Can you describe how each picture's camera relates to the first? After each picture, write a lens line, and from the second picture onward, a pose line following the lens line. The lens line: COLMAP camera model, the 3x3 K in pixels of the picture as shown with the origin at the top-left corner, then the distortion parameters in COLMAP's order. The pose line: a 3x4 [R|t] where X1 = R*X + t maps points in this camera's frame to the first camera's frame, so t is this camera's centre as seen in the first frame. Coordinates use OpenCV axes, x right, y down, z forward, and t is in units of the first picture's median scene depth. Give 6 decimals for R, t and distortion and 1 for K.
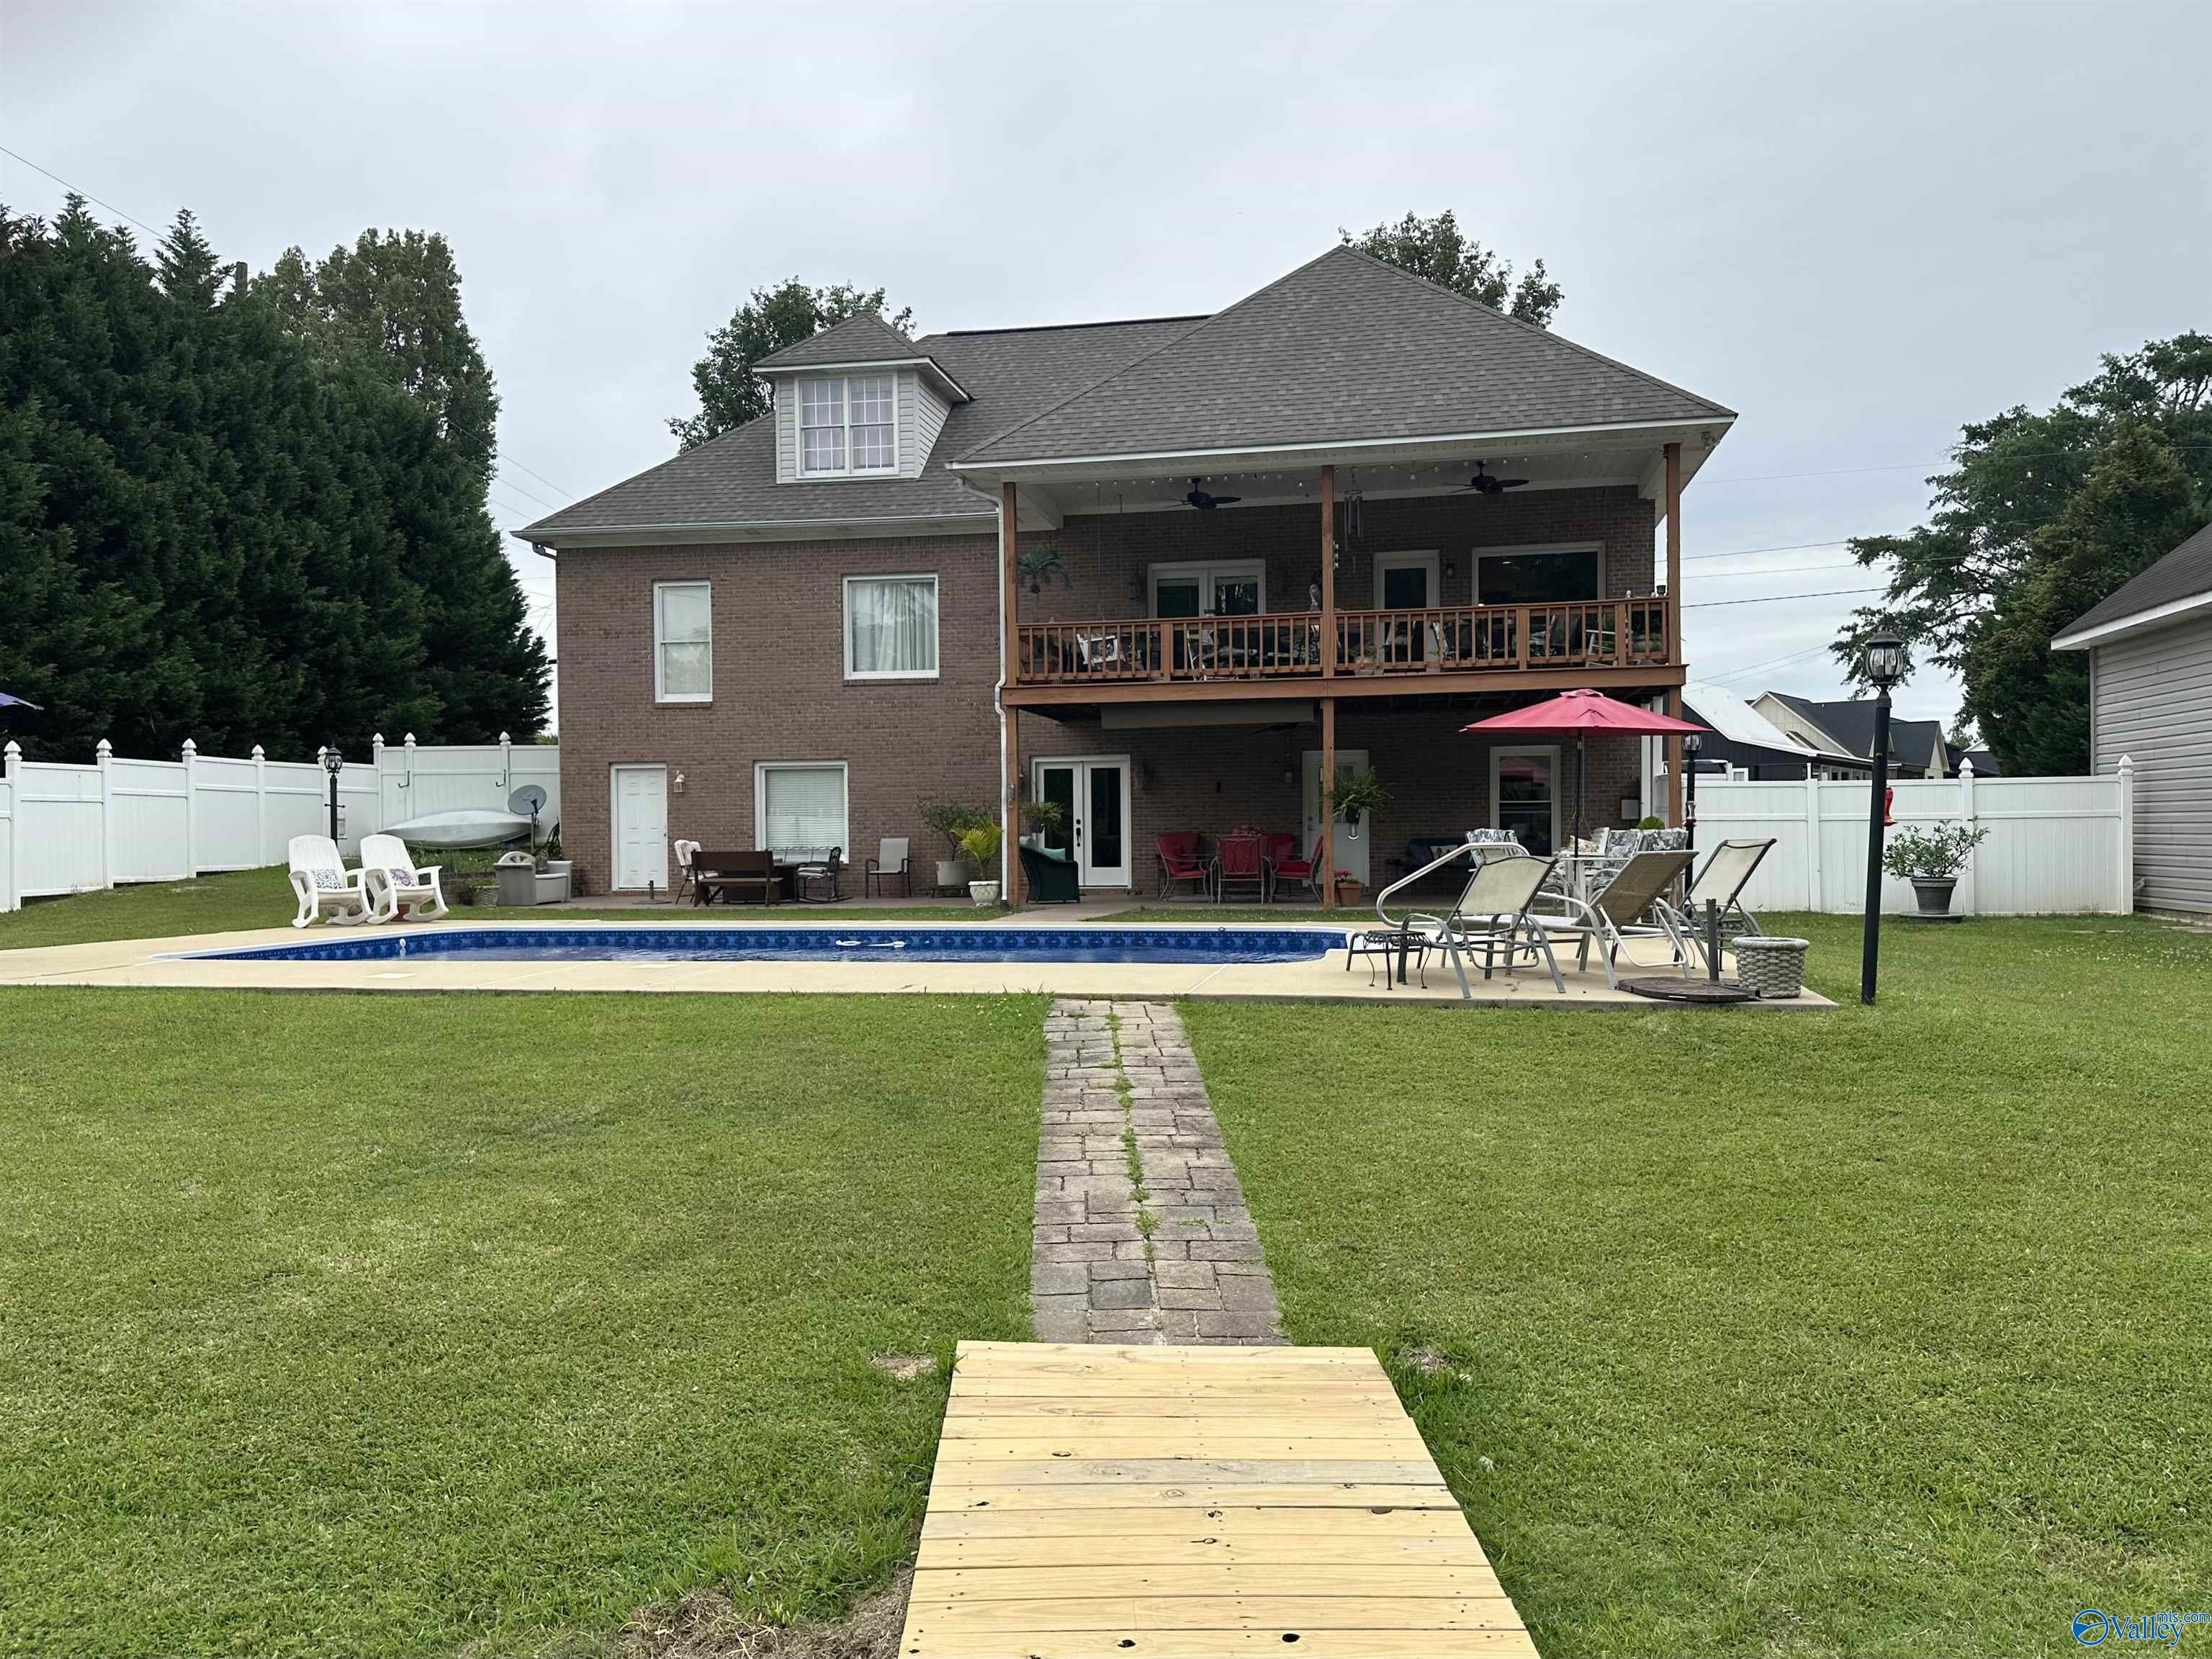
lens RADIAL K [[1538.5, 0, 1099.5], [0, 1538.5, 836.0], [0, 0, 1]] dist [0.121869, -0.201386]
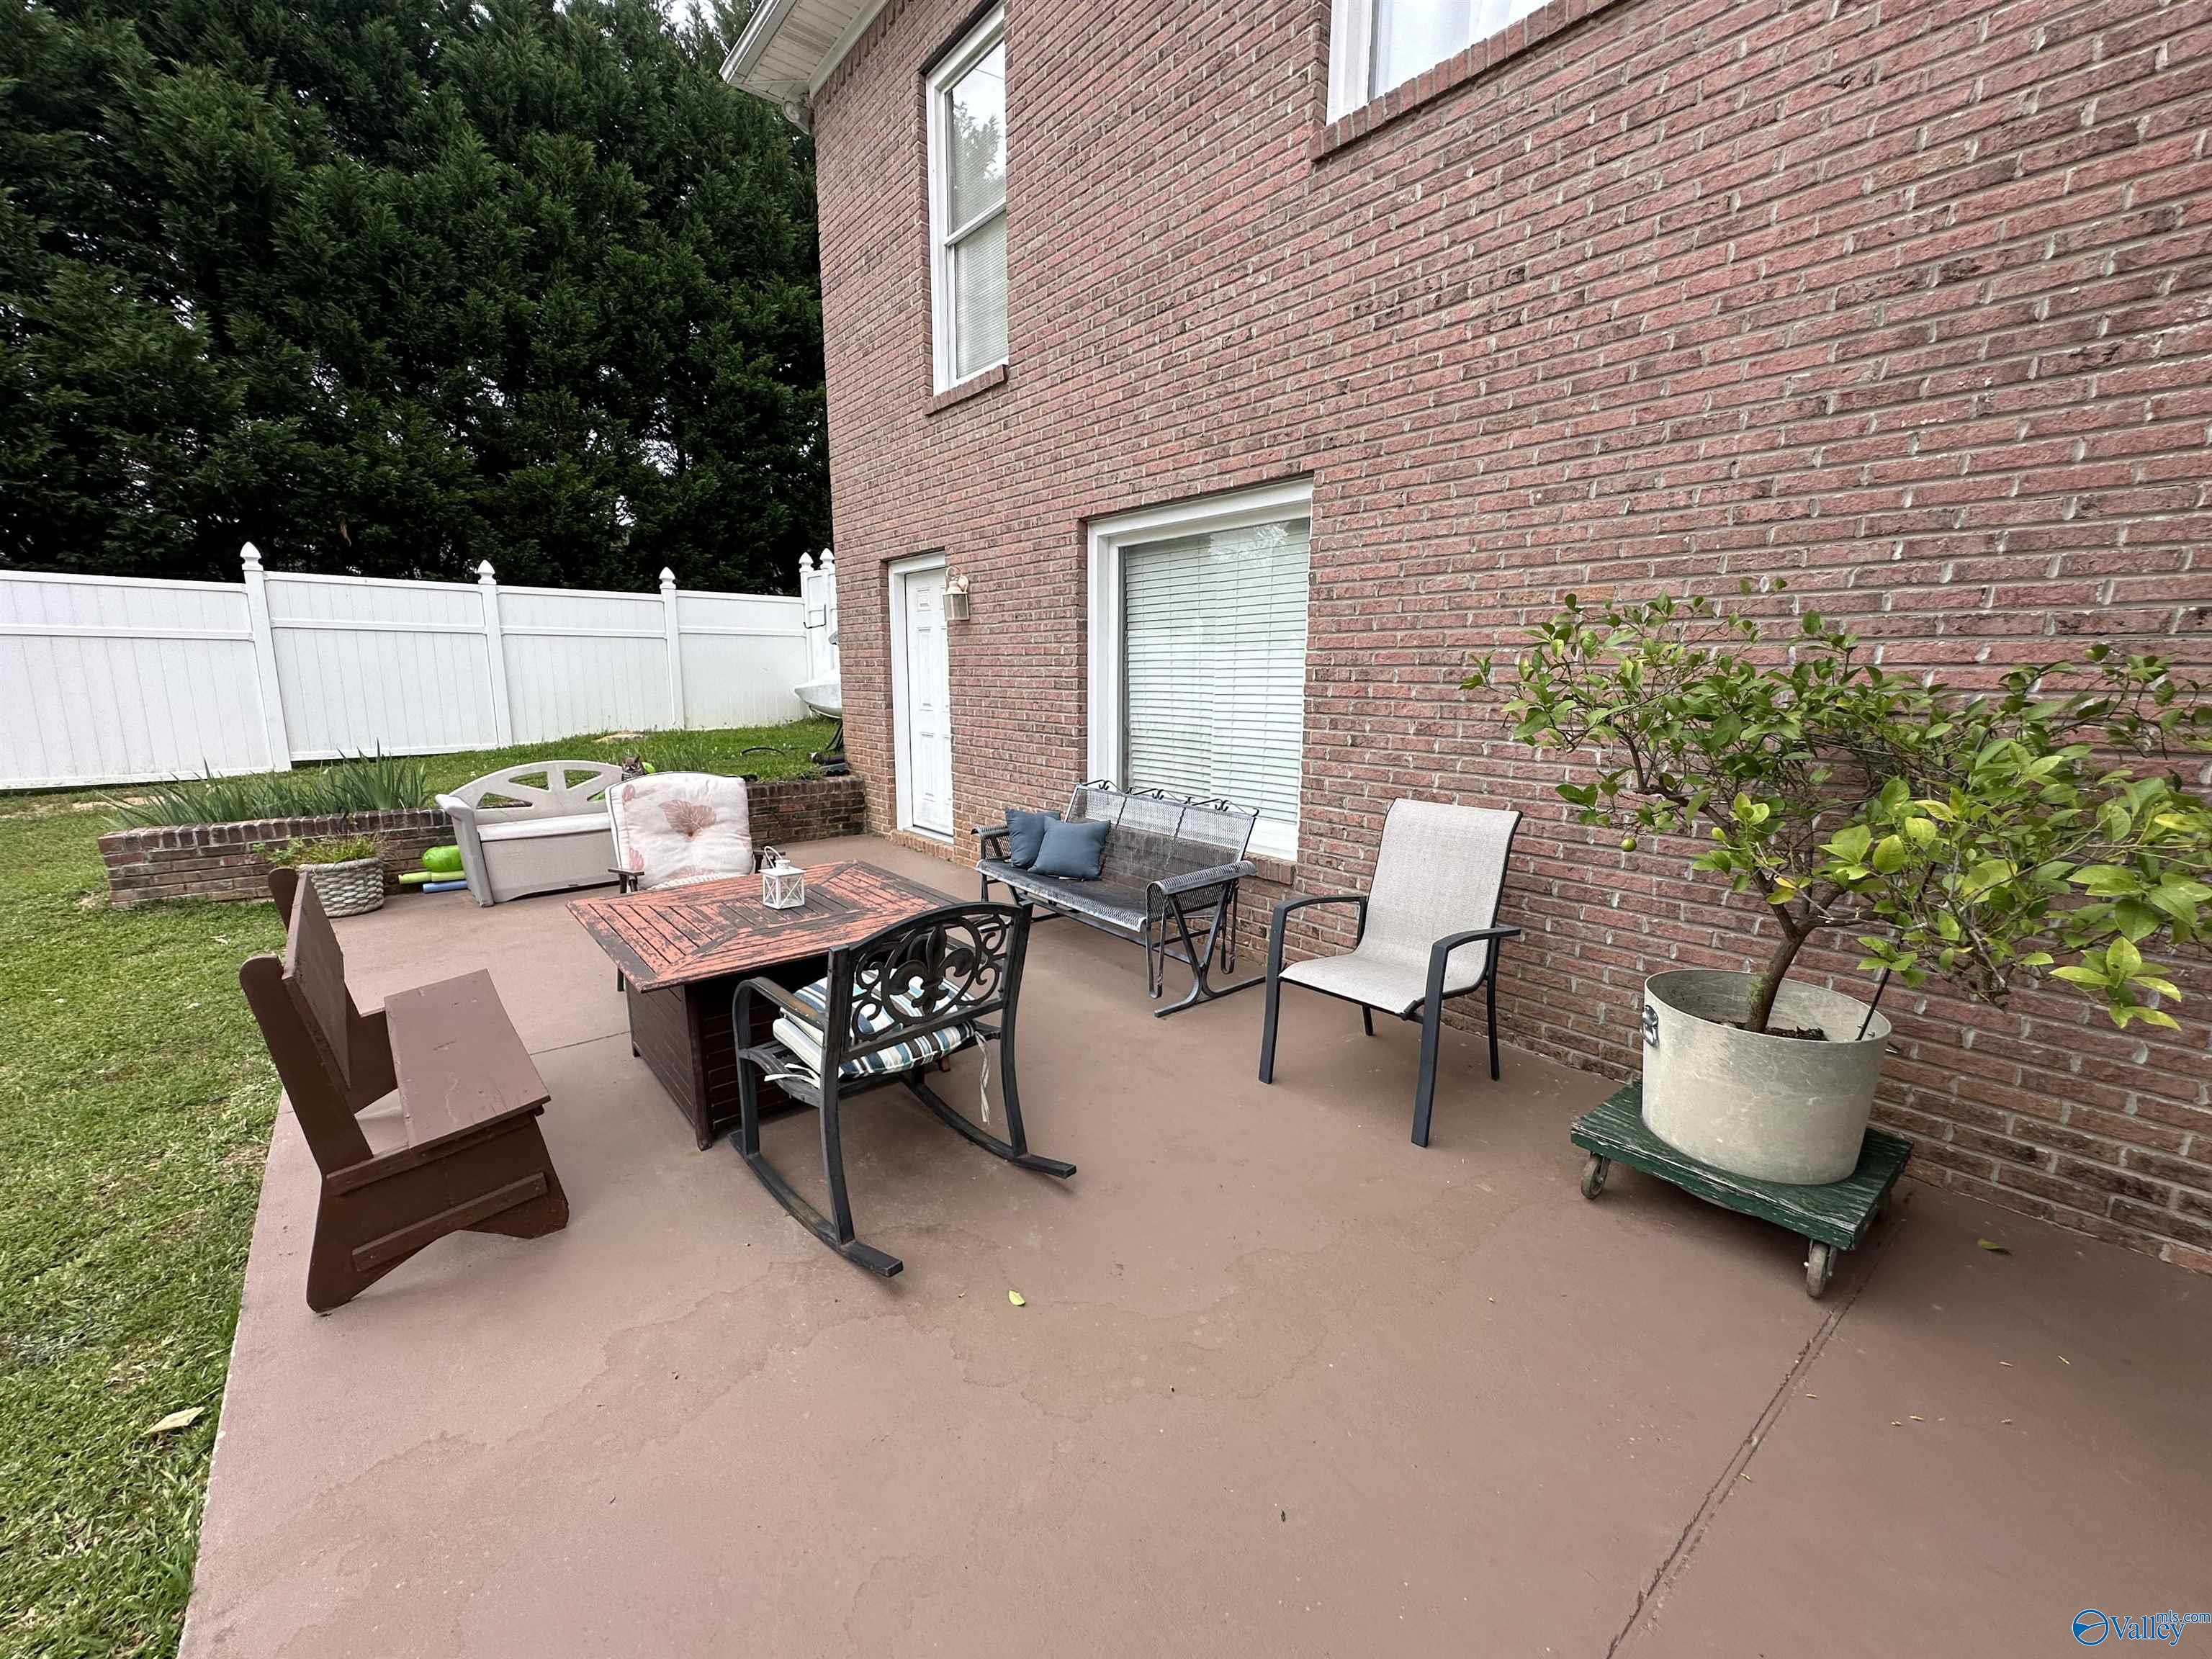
lens RADIAL K [[886.5, 0, 1106.0], [0, 886.5, 829.5], [0, 0, 1]] dist [-0.002145, -0.000390]
pose [[0.782853, 0.121112, -0.610306, -0.092969], [-0.014247, 0.984105, 0.177016, -0.016630], [0.622044, -0.129883, 0.772135, 0.862701]]
